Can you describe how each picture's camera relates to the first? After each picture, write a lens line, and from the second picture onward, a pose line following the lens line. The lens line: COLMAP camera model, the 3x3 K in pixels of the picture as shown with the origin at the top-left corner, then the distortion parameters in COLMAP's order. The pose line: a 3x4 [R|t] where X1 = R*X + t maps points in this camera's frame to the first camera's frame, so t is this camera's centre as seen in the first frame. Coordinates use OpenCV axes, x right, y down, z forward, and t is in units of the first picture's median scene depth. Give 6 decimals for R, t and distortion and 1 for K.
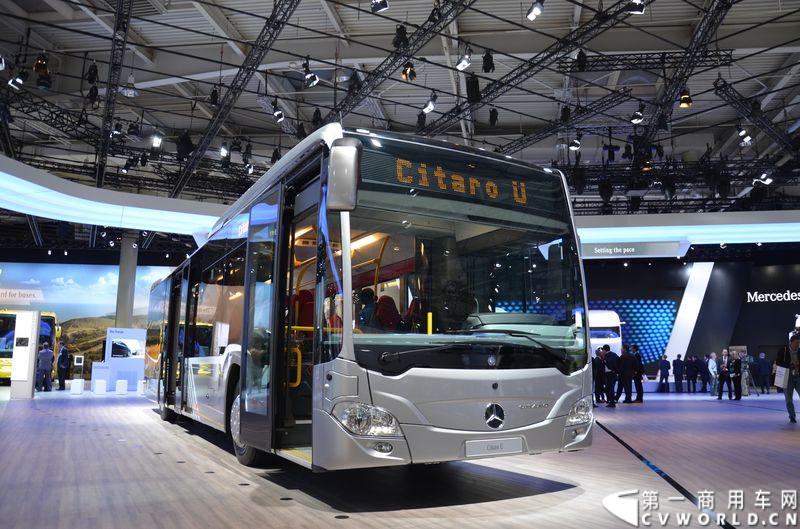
lens RADIAL K [[644.6, 0, 400.0], [0, 644.6, 264.5], [0, 0, 1]] dist [-0.102136, 0.004340]
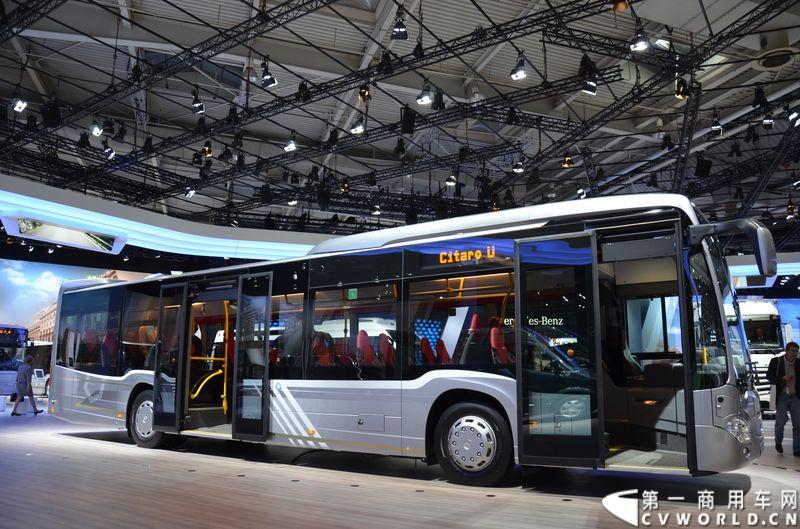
lens RADIAL K [[644.6, 0, 400.0], [0, 644.6, 264.5], [0, 0, 1]] dist [-0.102136, 0.004340]
pose [[0.890822, 0.087402, 0.445867, -0.330599], [-0.081913, 0.996138, -0.031611, -0.000372], [-0.446908, -0.008363, 0.894541, 0.045328]]
